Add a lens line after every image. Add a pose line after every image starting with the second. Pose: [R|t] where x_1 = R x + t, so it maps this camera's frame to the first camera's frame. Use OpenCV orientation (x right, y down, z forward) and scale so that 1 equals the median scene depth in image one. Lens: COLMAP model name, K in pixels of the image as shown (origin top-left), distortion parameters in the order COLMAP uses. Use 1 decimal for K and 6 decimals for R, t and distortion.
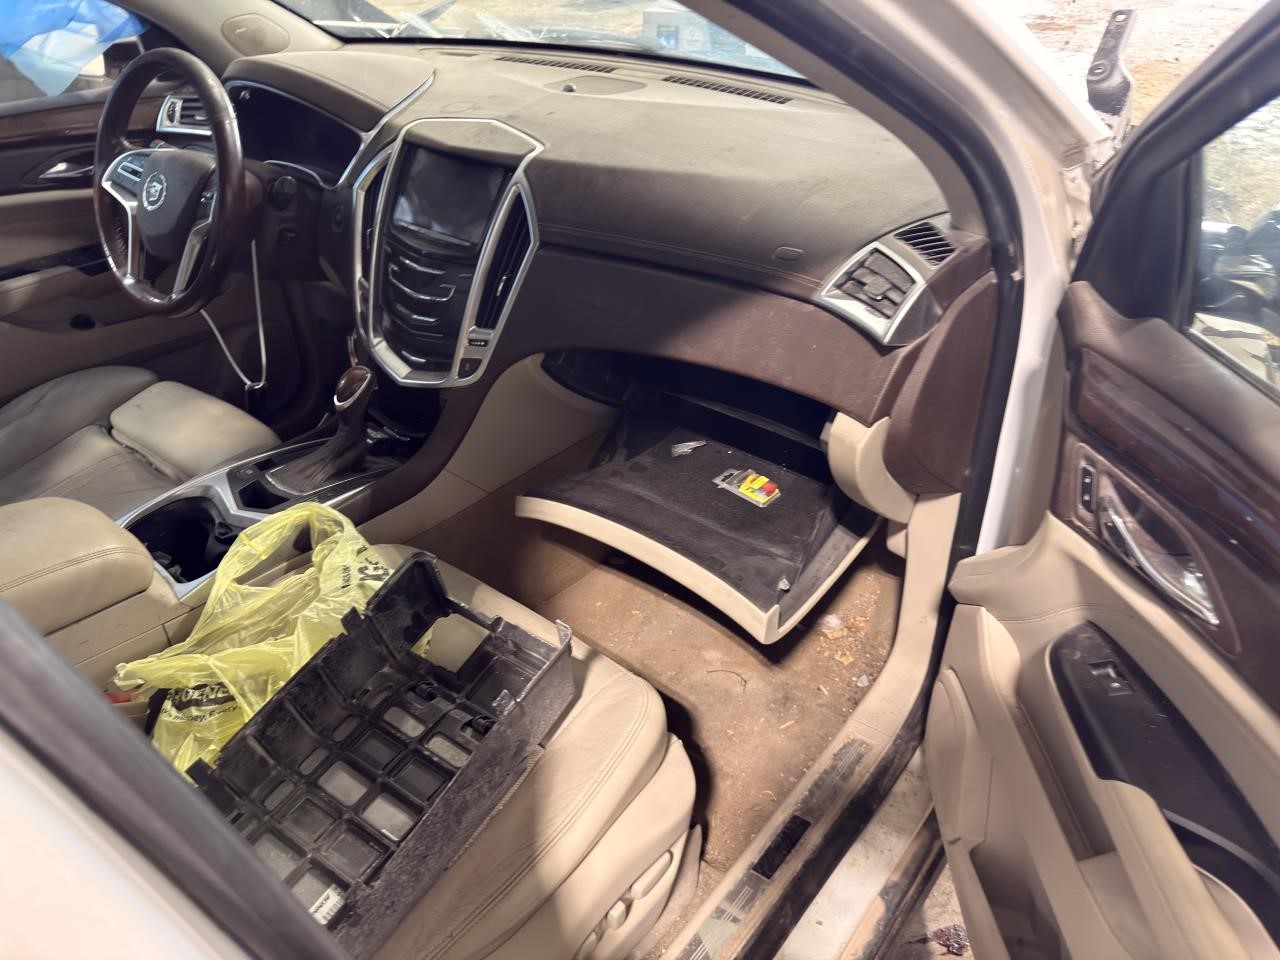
lens RADIAL K [[921.0, 0, 640.0], [0, 921.0, 480.0], [0, 0, 1]] dist [0.005248, -0.008271]
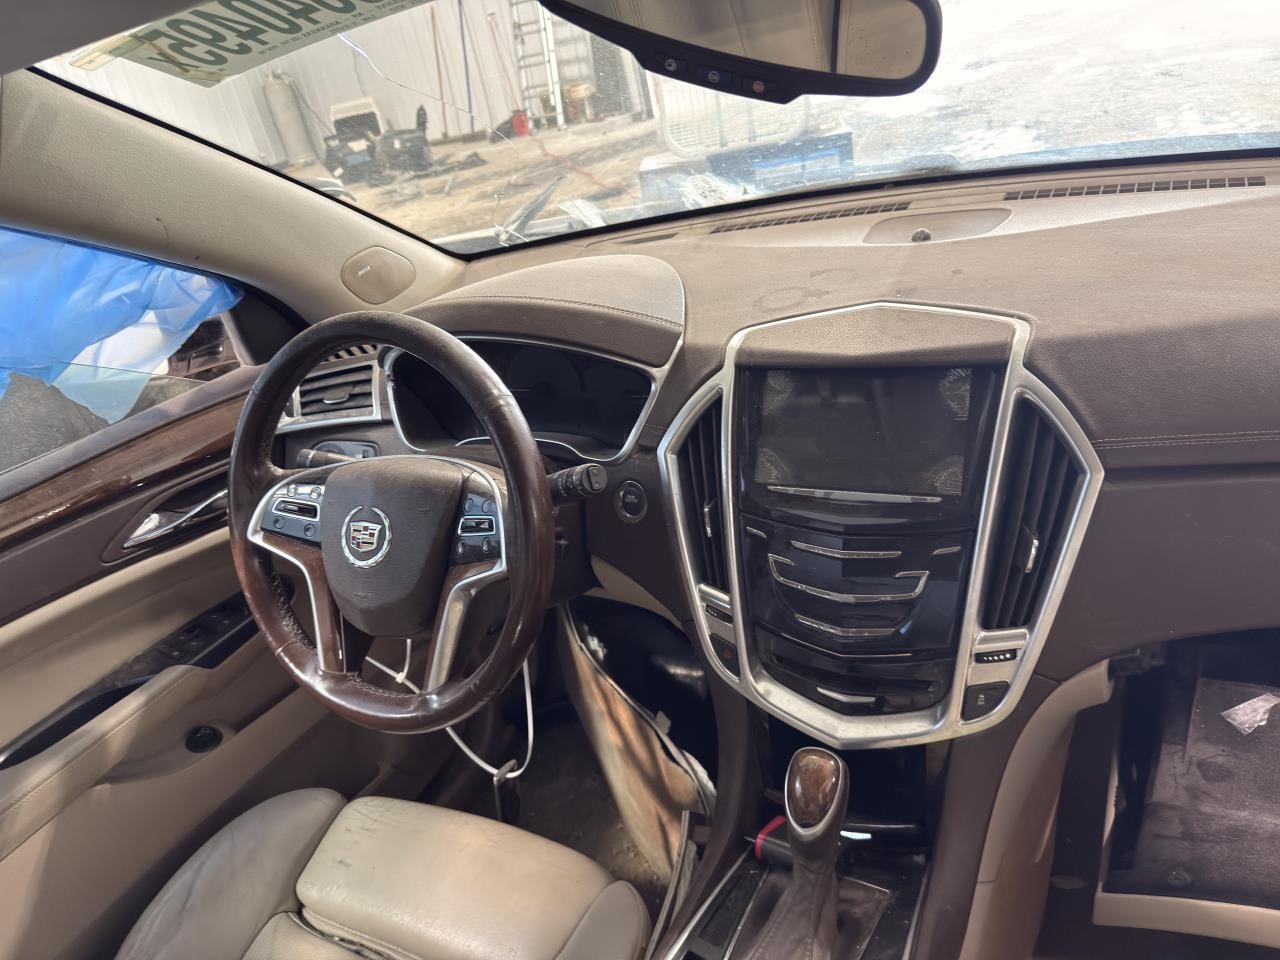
lens RADIAL K [[932.2, 0, 643.0], [0, 932.2, 457.3], [0, 0, 1]] dist [0.004361, -0.011105]
pose [[0.967392, -0.239659, 0.081948, -0.374777], [0.250580, 0.952726, -0.171821, -0.203743], [-0.036896, 0.186753, 0.981714, 0.362972]]
